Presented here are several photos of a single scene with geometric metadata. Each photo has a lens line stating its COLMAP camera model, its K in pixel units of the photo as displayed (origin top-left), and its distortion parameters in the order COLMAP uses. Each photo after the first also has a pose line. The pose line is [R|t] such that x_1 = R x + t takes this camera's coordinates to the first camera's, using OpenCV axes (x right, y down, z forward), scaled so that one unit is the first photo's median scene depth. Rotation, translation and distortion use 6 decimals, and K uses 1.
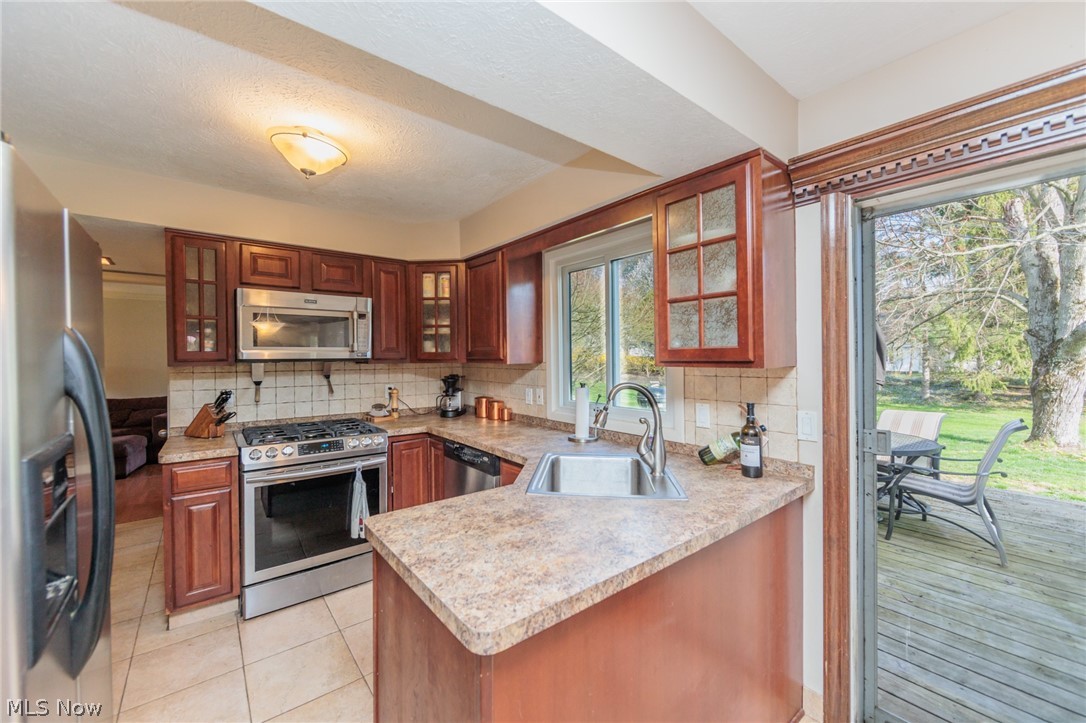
lens RADIAL K [[427.0, 0, 542.0], [0, 427.0, 356.6], [0, 0, 1]] dist [-0.001363, -0.000408]
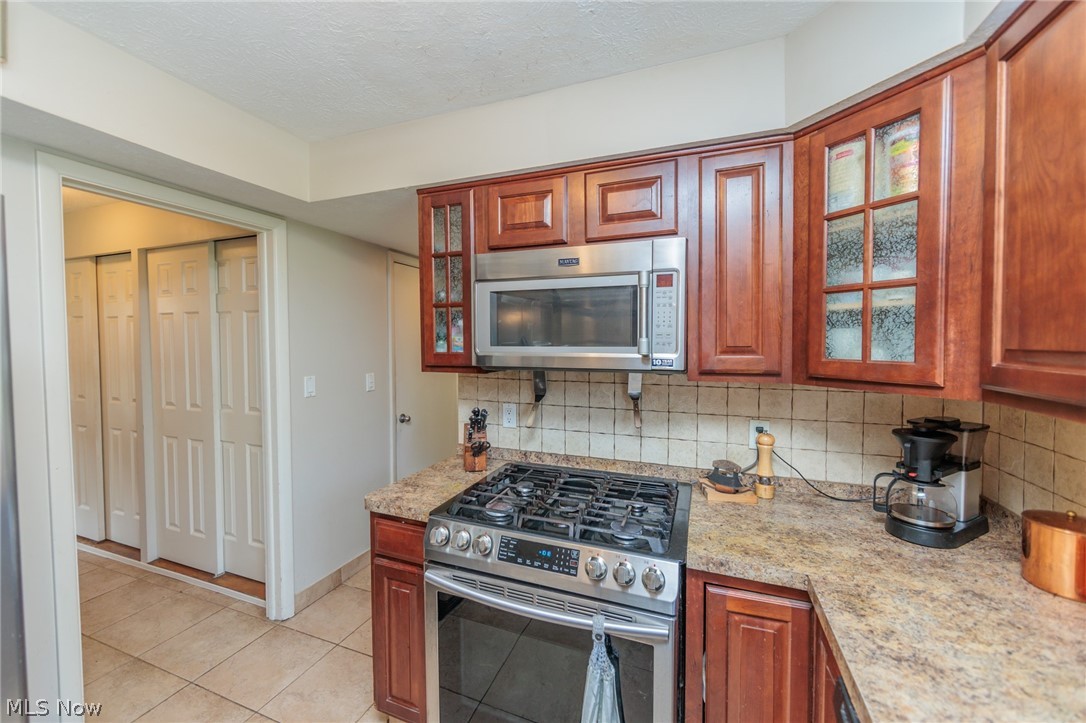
lens RADIAL K [[426.9, 0, 539.0], [0, 426.9, 355.5], [0, 0, 1]] dist [-0.001263, -0.000208]
pose [[0.505084, 0.034966, -0.862362, -0.088426], [-0.004551, 0.999273, 0.037852, -0.030019], [0.863058, -0.015194, 0.504876, 0.658458]]
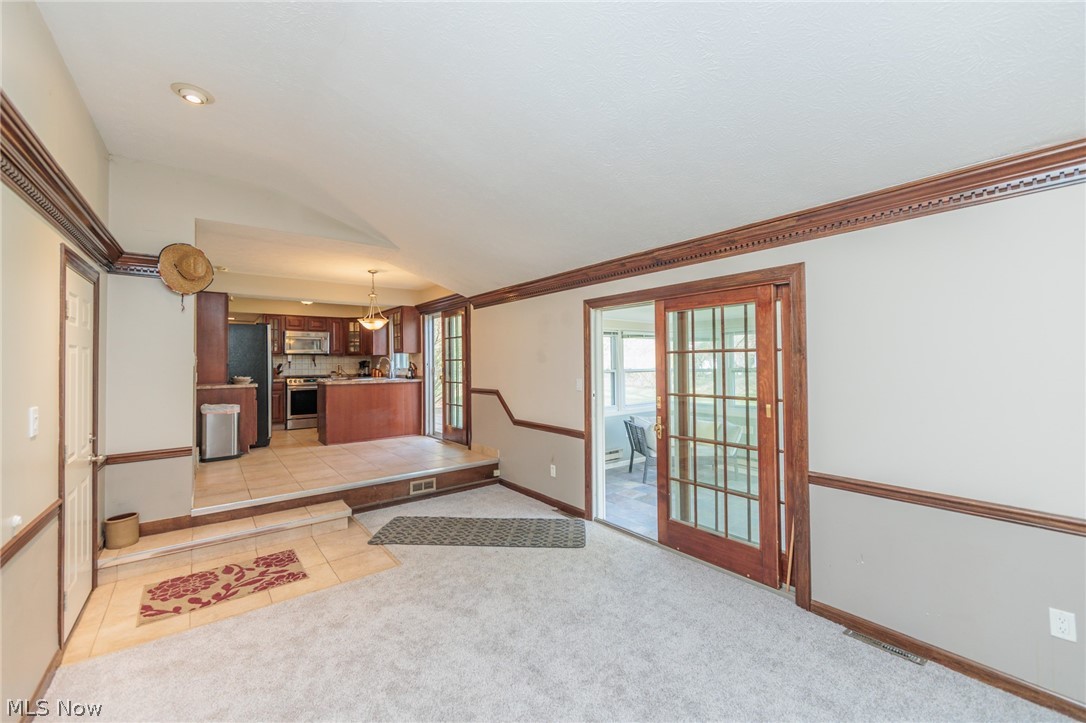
lens RADIAL K [[433.2, 0, 539.6], [0, 433.2, 355.5], [0, 0, 1]] dist [-0.000183, 0.000286]
pose [[0.999796, -0.001398, -0.020131, 1.094012], [0.001004, 0.999808, -0.019582, 0.077654], [0.020155, 0.019557, 0.999606, -1.913421]]
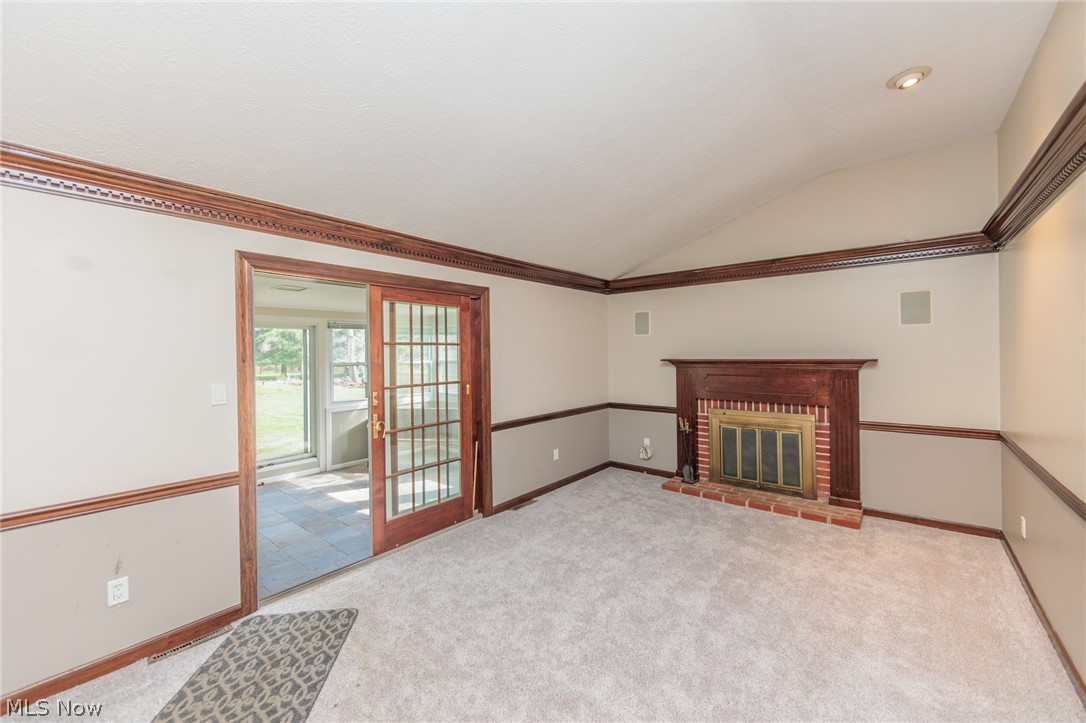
lens RADIAL K [[424.2, 0, 542.0], [0, 424.2, 351.3], [0, 0, 1]] dist [-0.000440, -0.000075]
pose [[-0.197724, 0.012125, 0.980183, 0.283802], [0.014866, 0.999846, -0.009370, 0.082287], [-0.980145, 0.012719, -0.197874, -0.906148]]
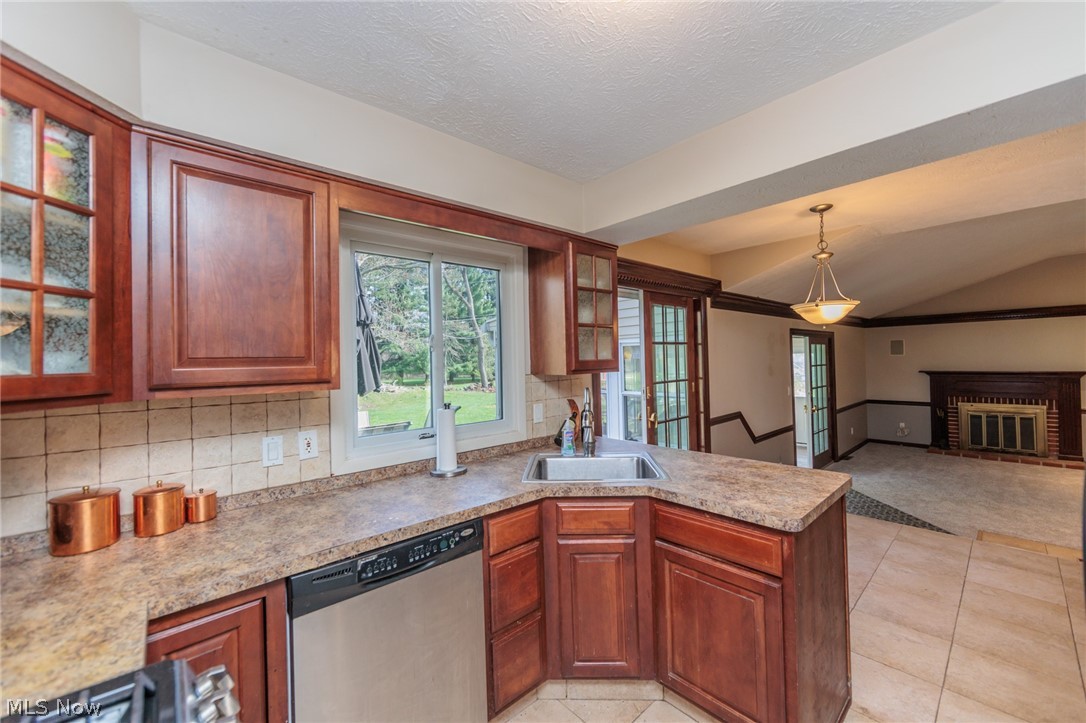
lens RADIAL K [[429.5, 0, 546.0], [0, 429.5, 357.5], [0, 0, 1]] dist [0.001040, 0.000060]
pose [[-0.065994, 0.011358, 0.997755, -0.639249], [0.025942, 0.999617, -0.009663, -0.011674], [-0.997483, 0.025246, -0.066263, 0.742515]]
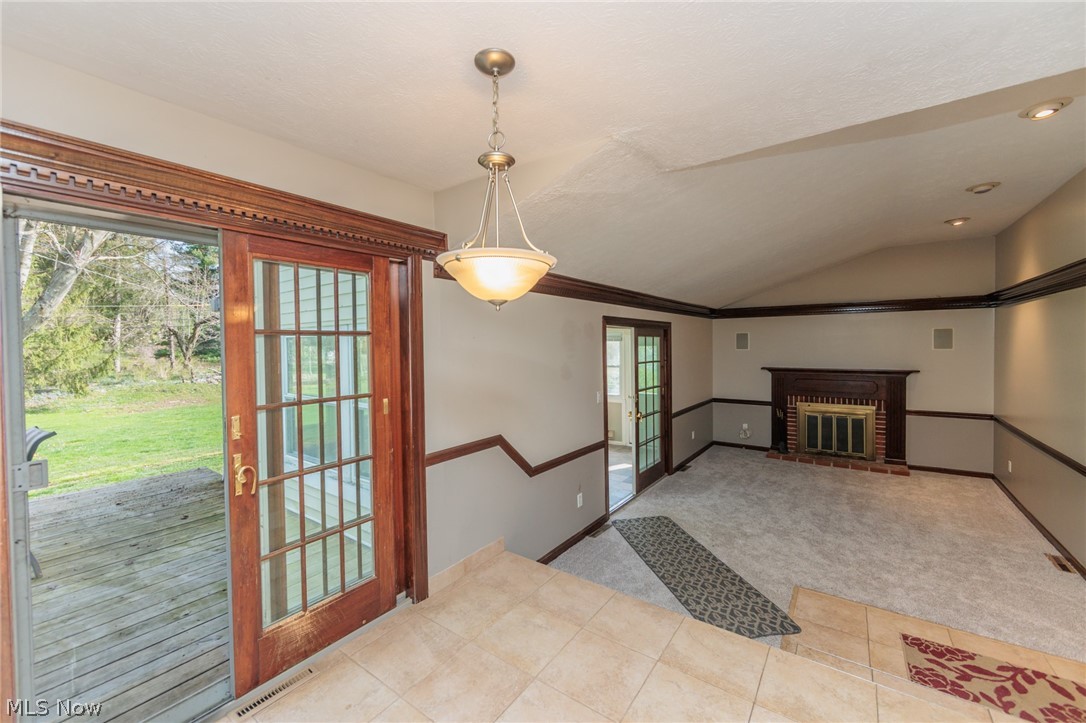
lens RADIAL K [[433.2, 0, 539.6], [0, 433.2, 355.5], [0, 0, 1]] dist [-0.000183, 0.000286]
pose [[-0.259100, -0.014950, 0.965735, -0.177235], [0.014385, 0.999710, 0.019336, -0.026376], [-0.965743, 0.018902, -0.258809, 0.115679]]
